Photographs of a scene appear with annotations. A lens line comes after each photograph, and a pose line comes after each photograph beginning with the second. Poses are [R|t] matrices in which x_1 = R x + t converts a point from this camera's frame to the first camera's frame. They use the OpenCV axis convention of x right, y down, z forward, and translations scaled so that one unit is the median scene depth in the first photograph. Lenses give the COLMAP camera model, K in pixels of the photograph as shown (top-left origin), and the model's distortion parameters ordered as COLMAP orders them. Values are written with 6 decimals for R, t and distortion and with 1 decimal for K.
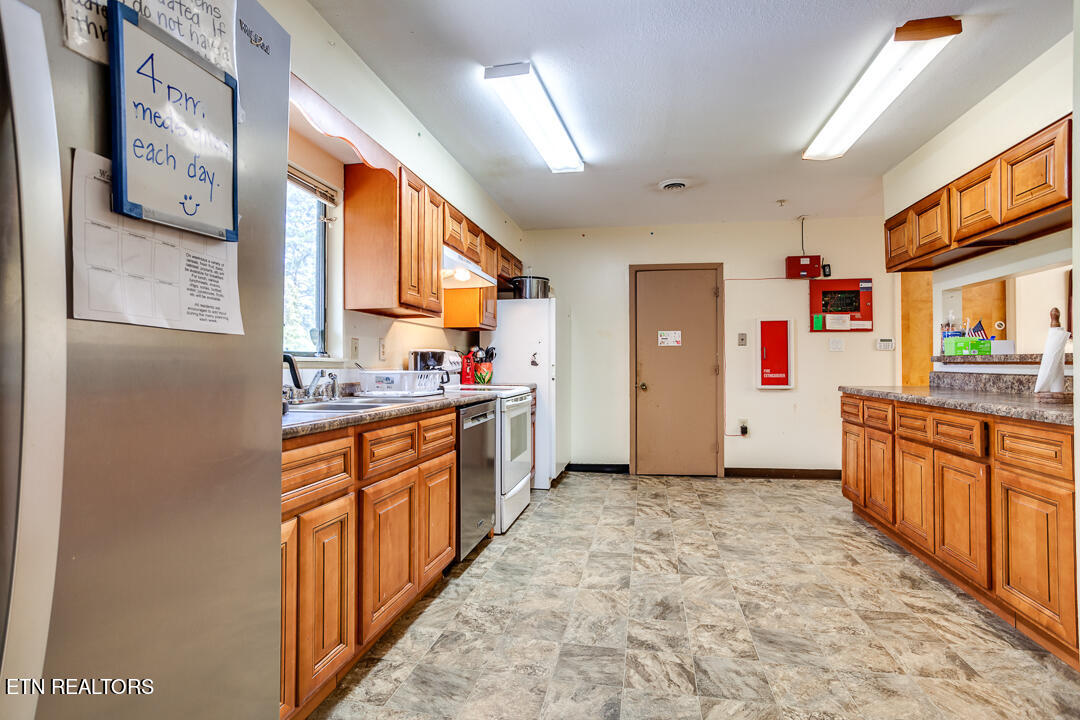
lens RADIAL K [[535.5, 0, 540.0], [0, 535.5, 360.0], [0, 0, 1]] dist [0.001710, 0.000570]
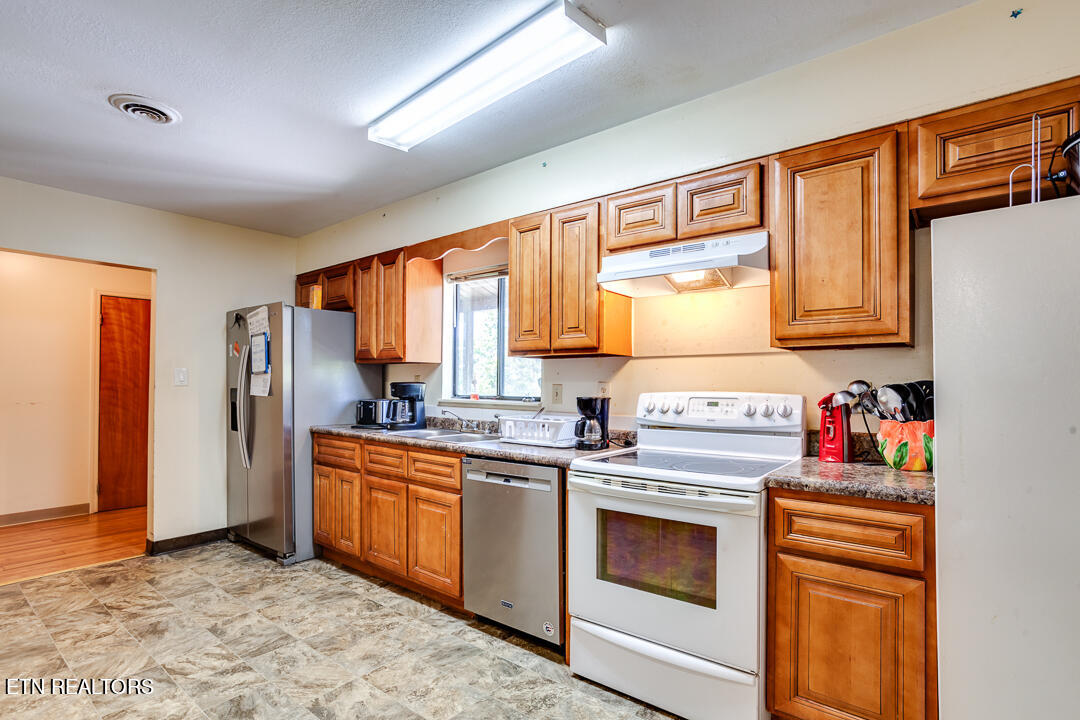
lens RADIAL K [[516.8, 0, 543.4], [0, 516.8, 376.3], [0, 0, 1]] dist [-0.057667, 0.033954]
pose [[-0.450226, -0.012221, -0.892831, 0.565456], [0.005526, 0.999849, -0.016473, -0.036281], [0.892897, -0.012350, -0.450091, 1.380141]]
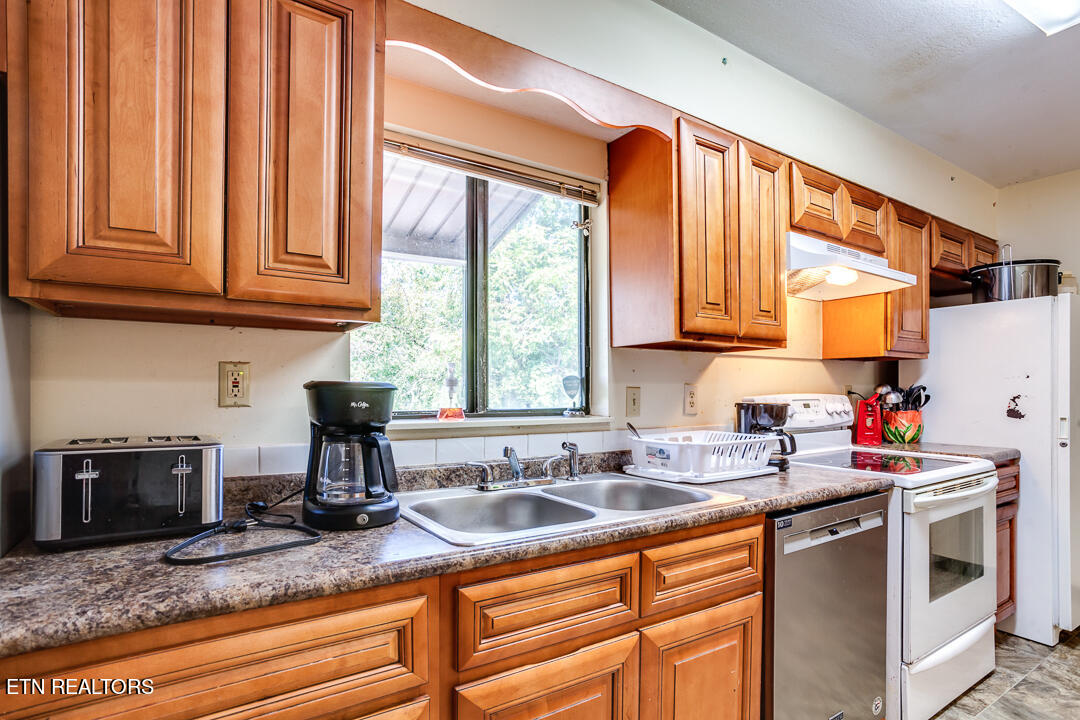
lens RADIAL K [[511.7, 0, 539.1], [0, 511.7, 390.0], [0, 0, 1]] dist [-0.041120, 0.026932]
pose [[0.679185, 0.006953, -0.733935, 0.059775], [0.002946, 0.999921, 0.012199, -0.041305], [0.733962, -0.010447, 0.679111, 0.415778]]
